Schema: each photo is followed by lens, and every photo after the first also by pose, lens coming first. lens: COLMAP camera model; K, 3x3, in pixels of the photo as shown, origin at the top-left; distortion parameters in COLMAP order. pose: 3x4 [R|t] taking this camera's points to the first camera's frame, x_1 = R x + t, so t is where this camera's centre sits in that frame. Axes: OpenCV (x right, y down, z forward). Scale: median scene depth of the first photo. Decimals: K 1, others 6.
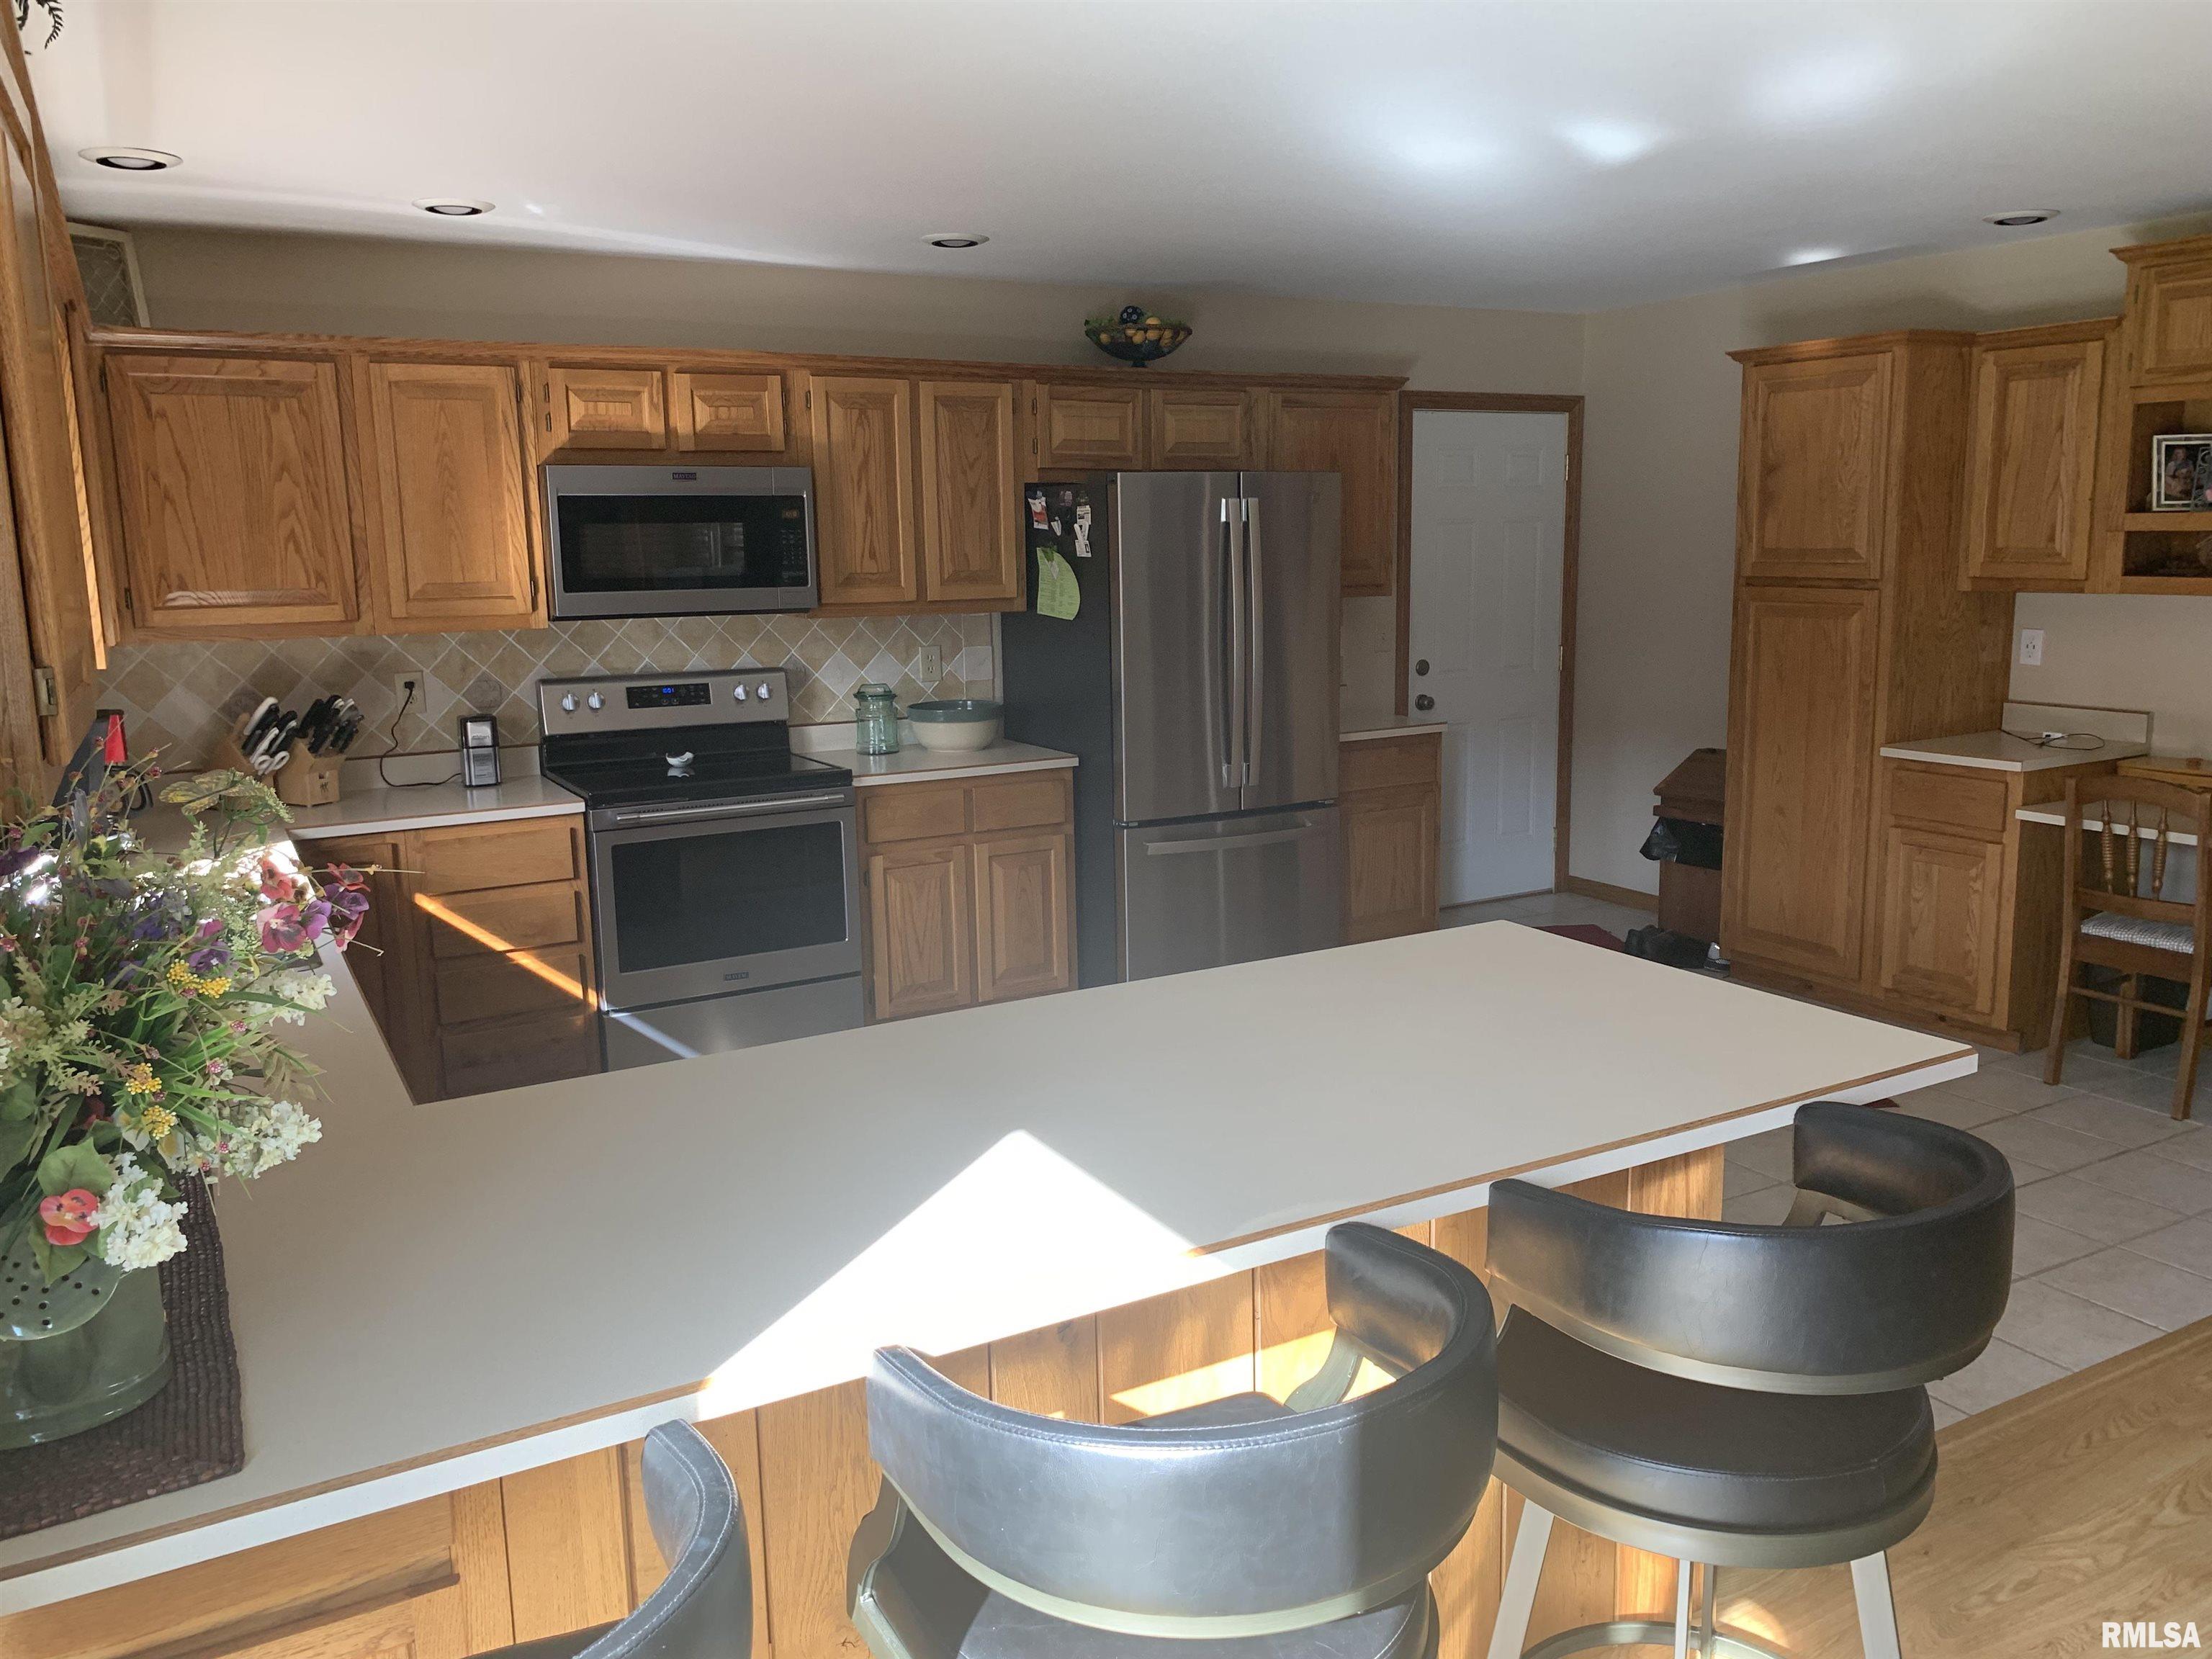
lens RADIAL K [[1662.5, 0, 1133.5], [0, 1662.5, 817.6], [0, 0, 1]] dist [0.029986, -0.037925]
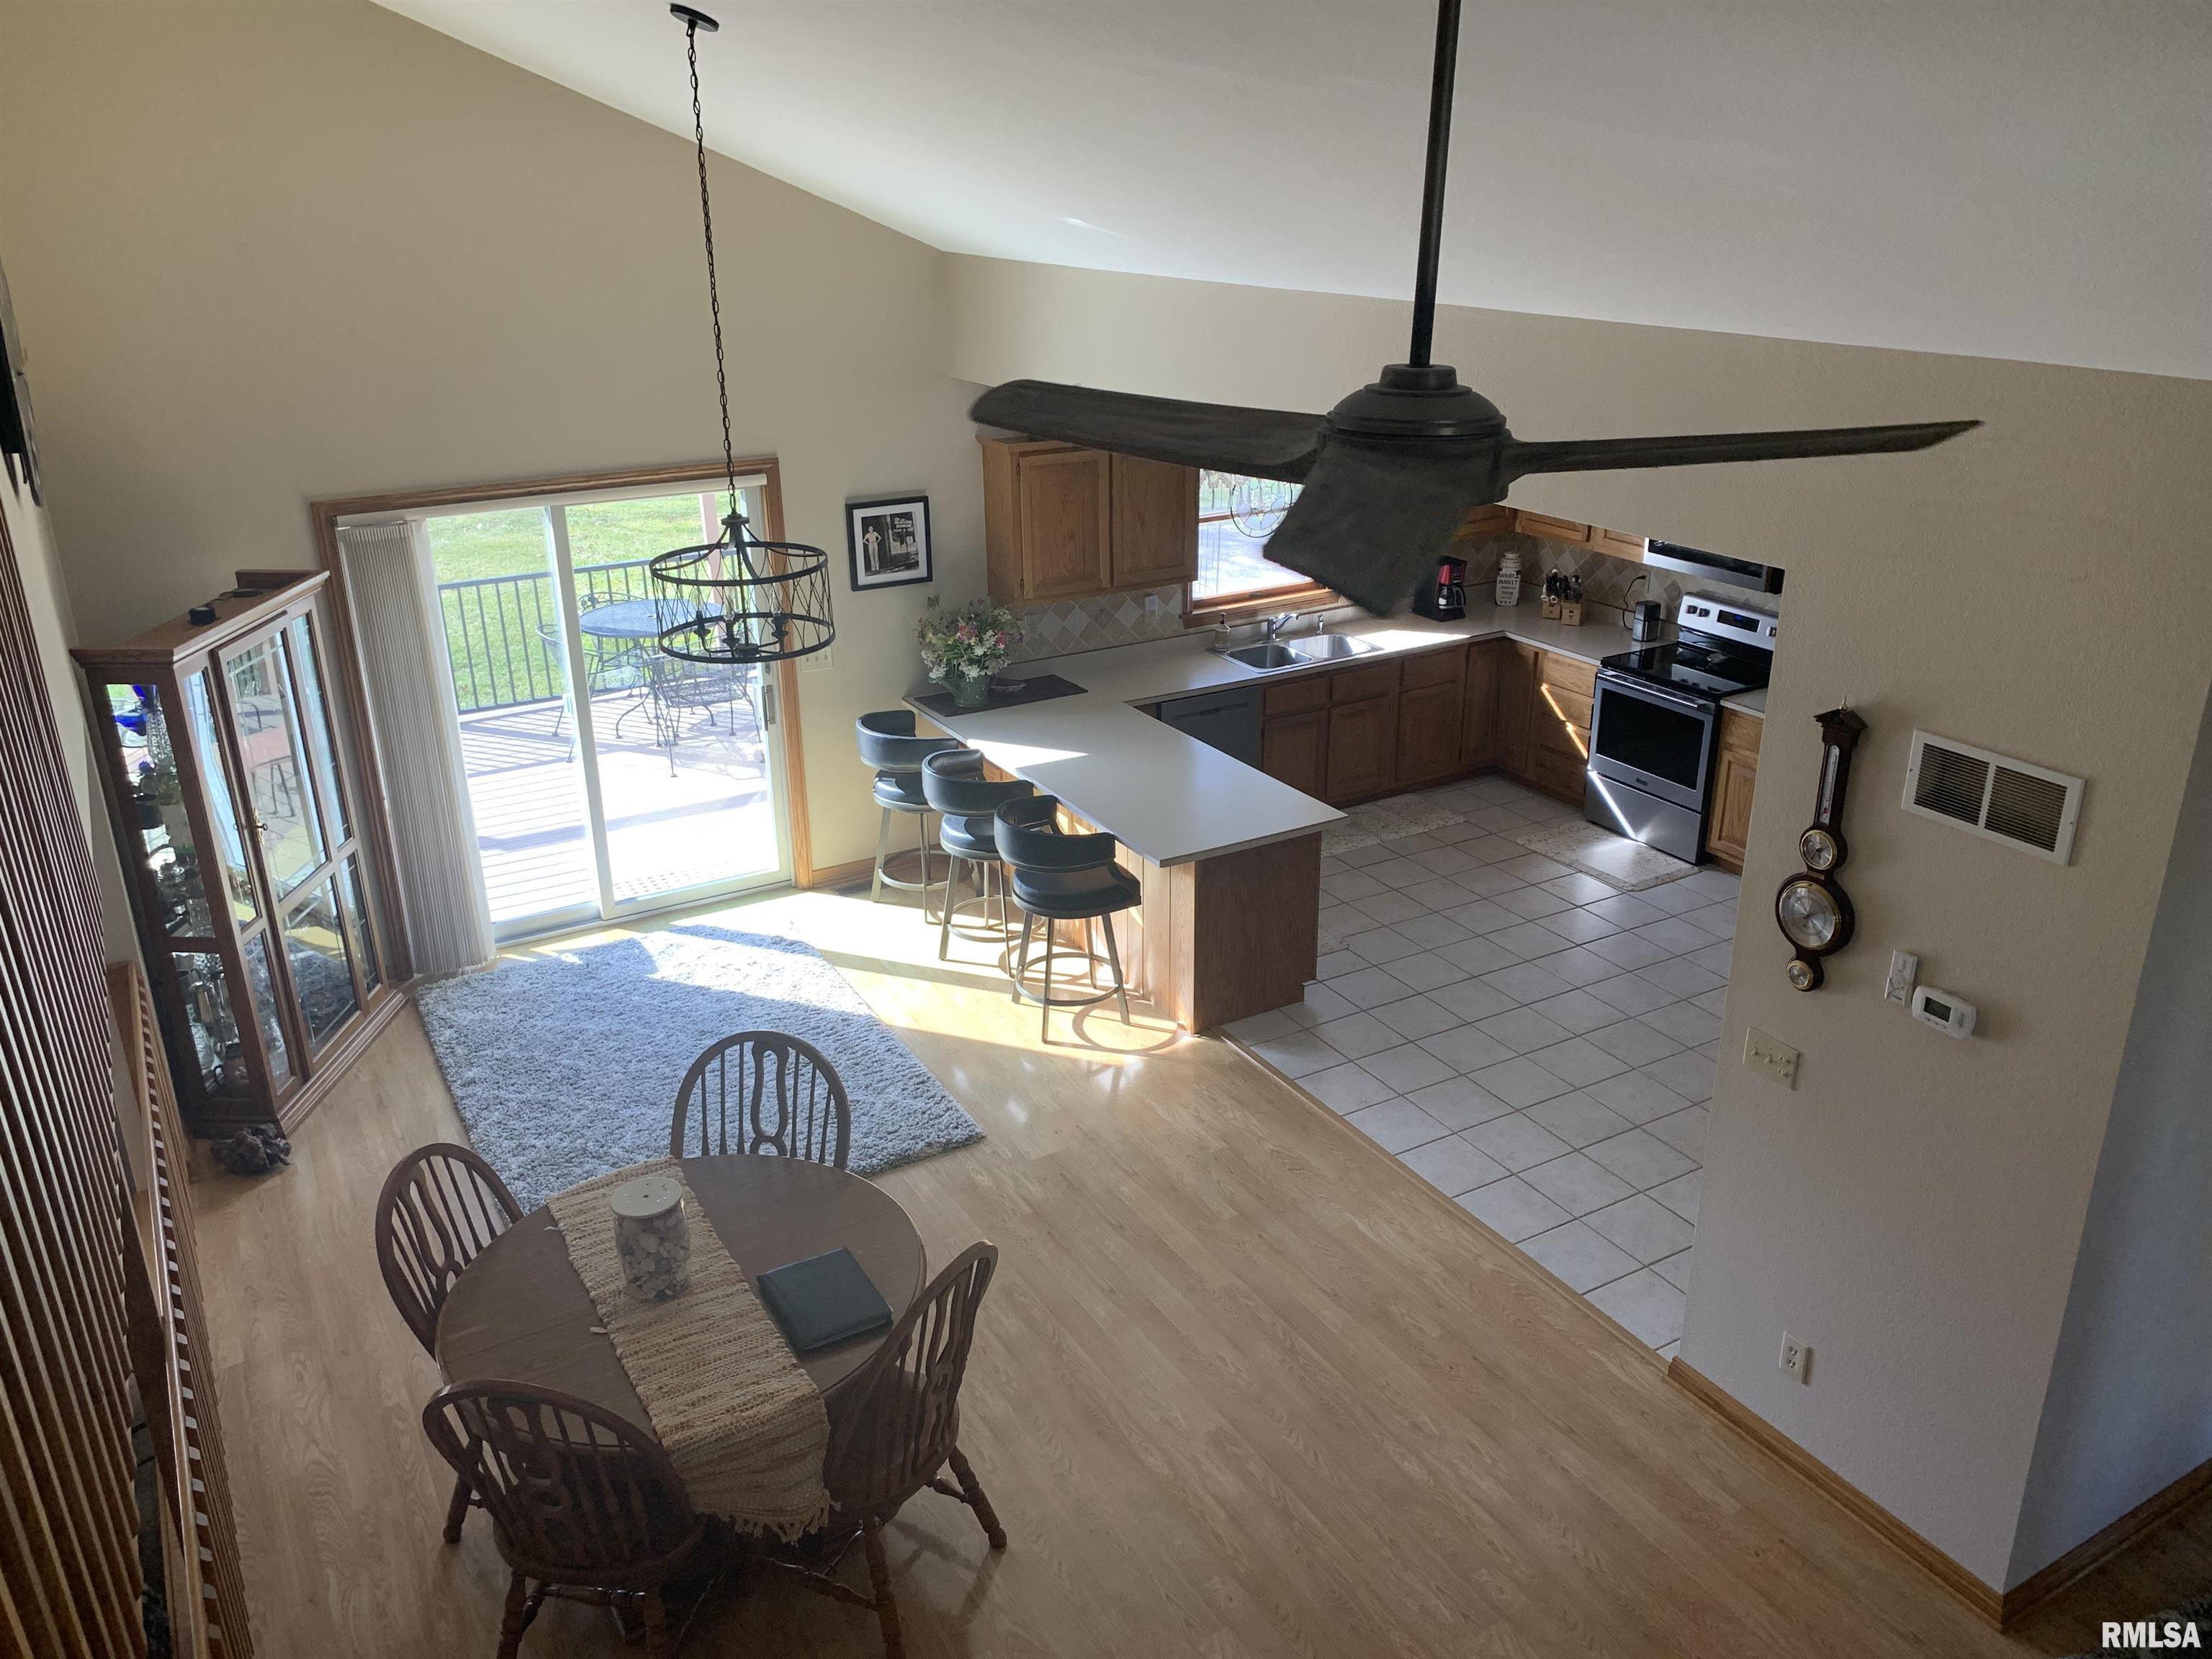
lens RADIAL K [[1657.9, 0, 1106.0], [0, 1657.9, 829.5], [0, 0, 1]] dist [0.105347, -0.181488]
pose [[-0.007539, 0.393035, -0.919493, 1.377784], [-0.158067, 0.907490, 0.389201, -0.447617], [0.987400, 0.148275, 0.055284, 0.329725]]
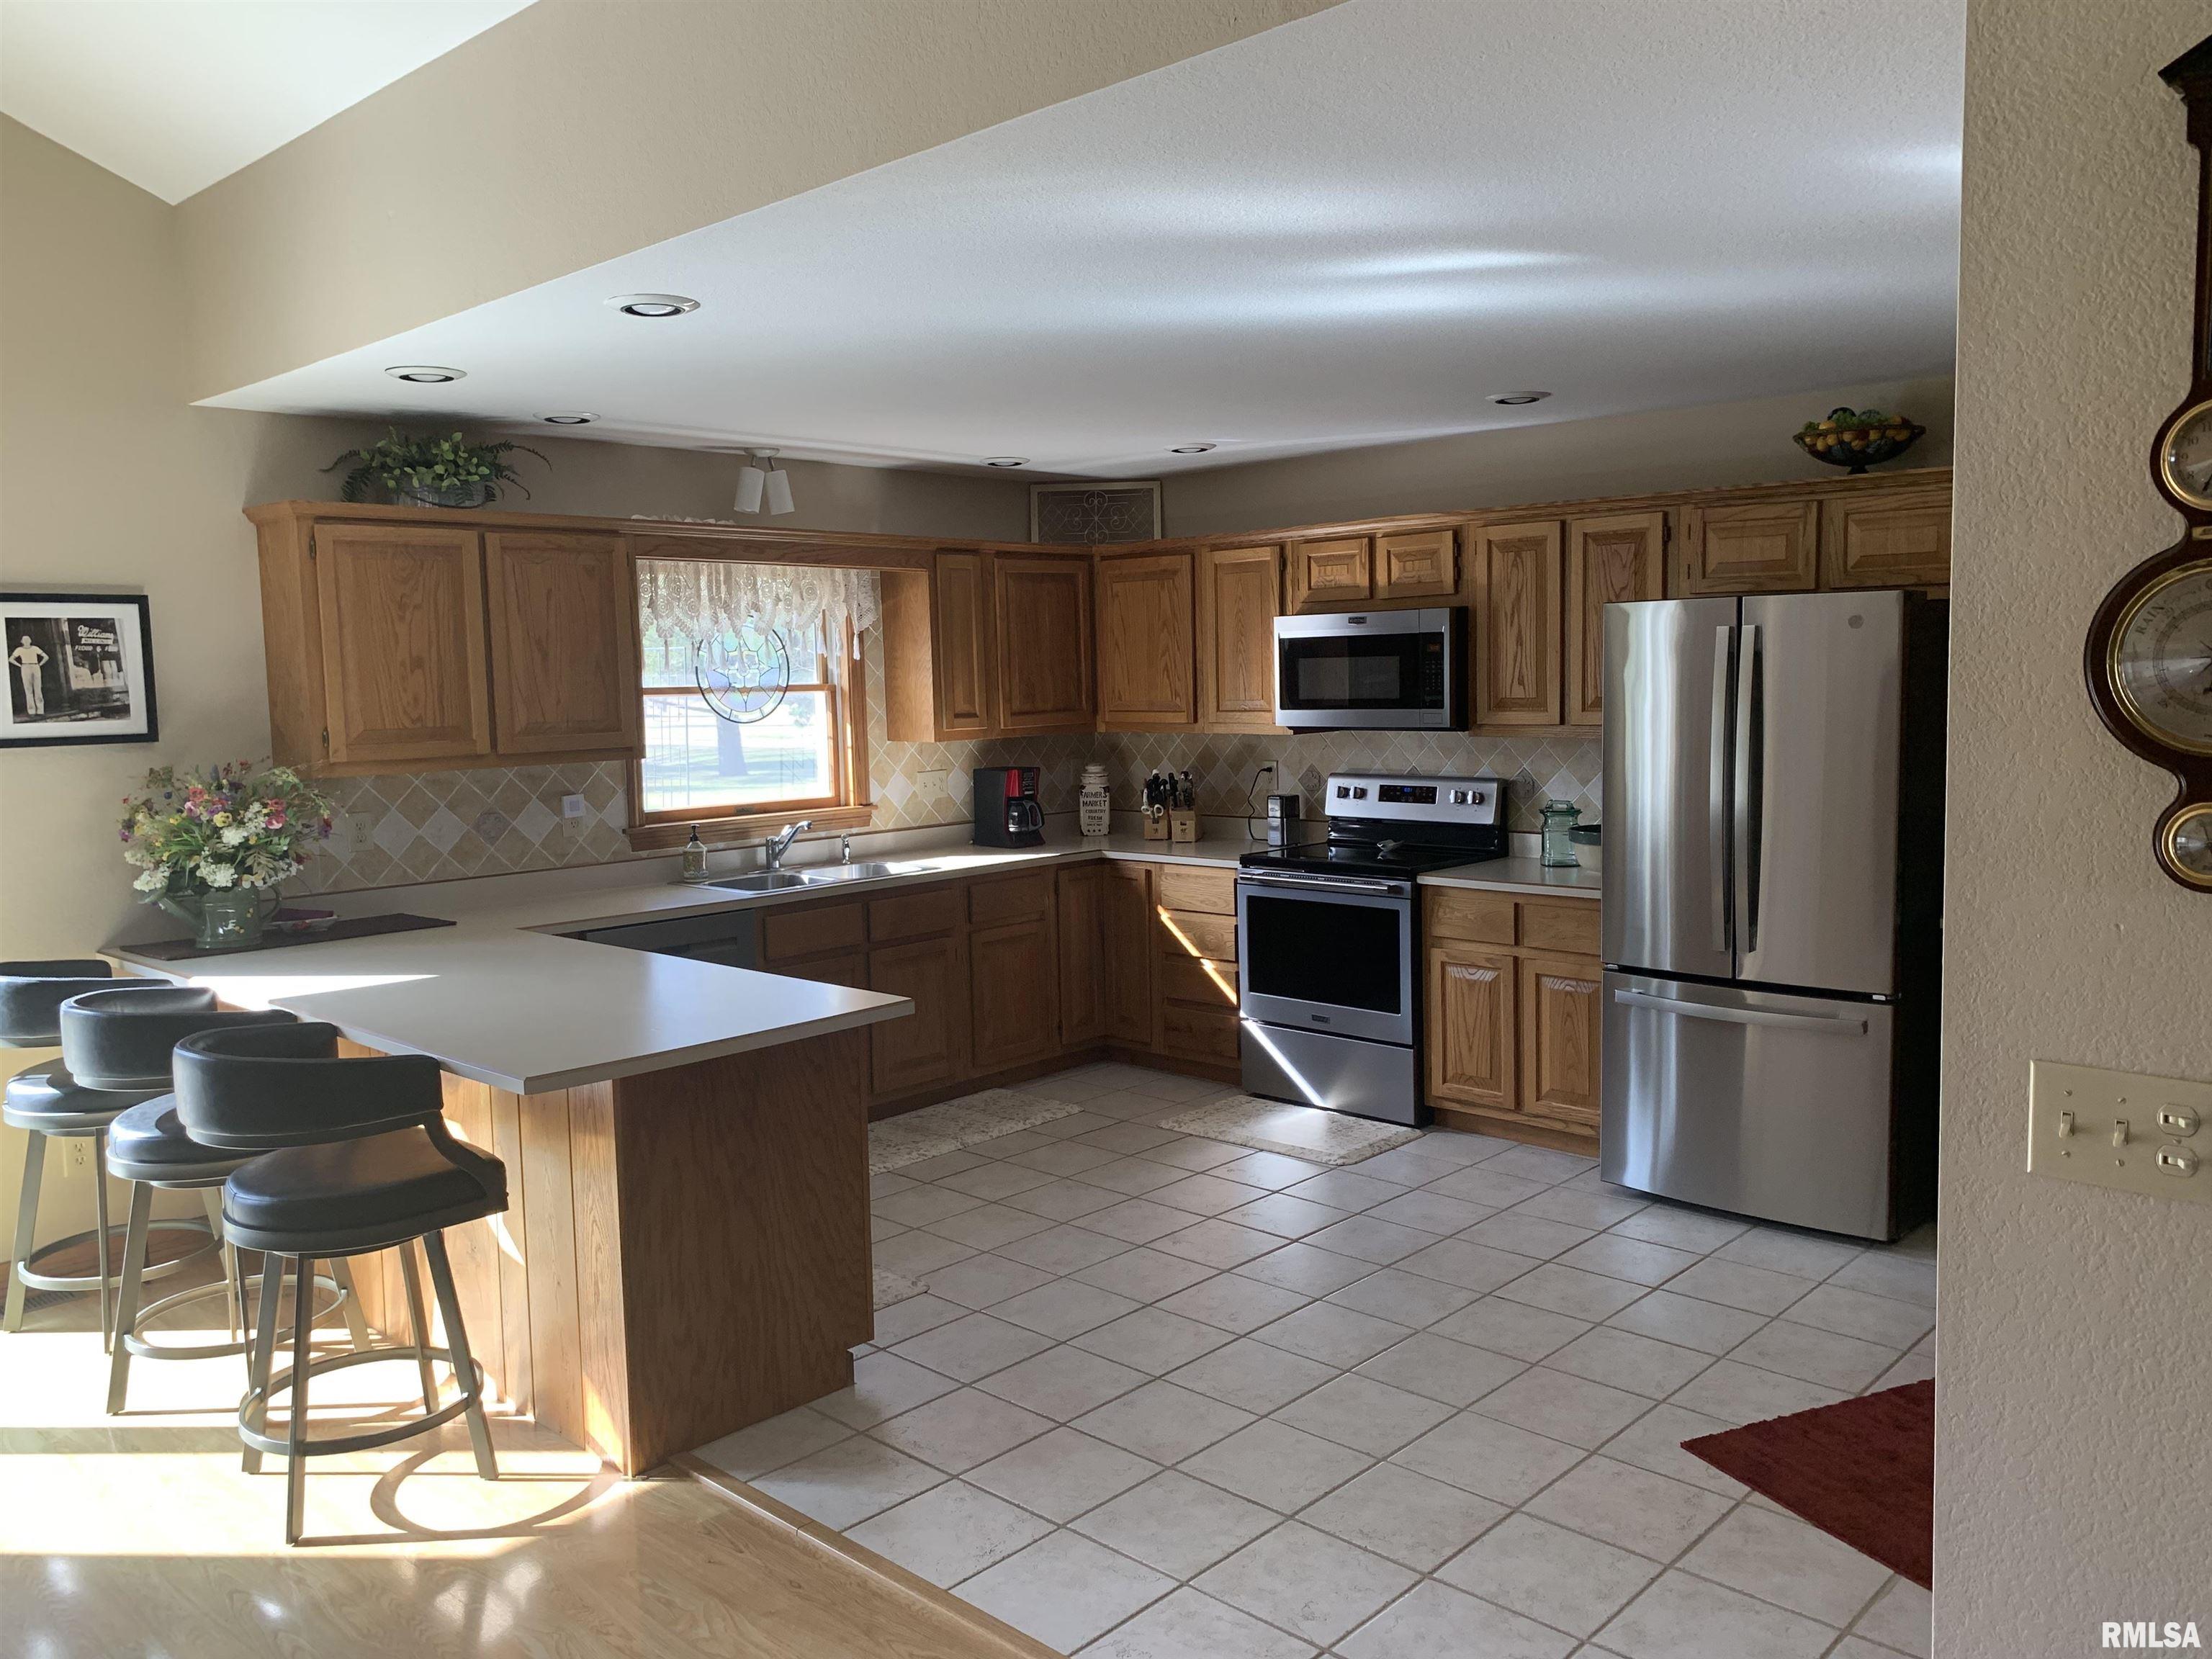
lens RADIAL K [[1662.5, 0, 1133.5], [0, 1662.5, 817.6], [0, 0, 1]] dist [0.029986, -0.037925]
pose [[0.288069, 0.094838, -0.952902, 0.853564], [-0.144205, 0.988033, 0.054740, -0.097078], [0.946690, 0.121645, 0.298298, 0.461841]]
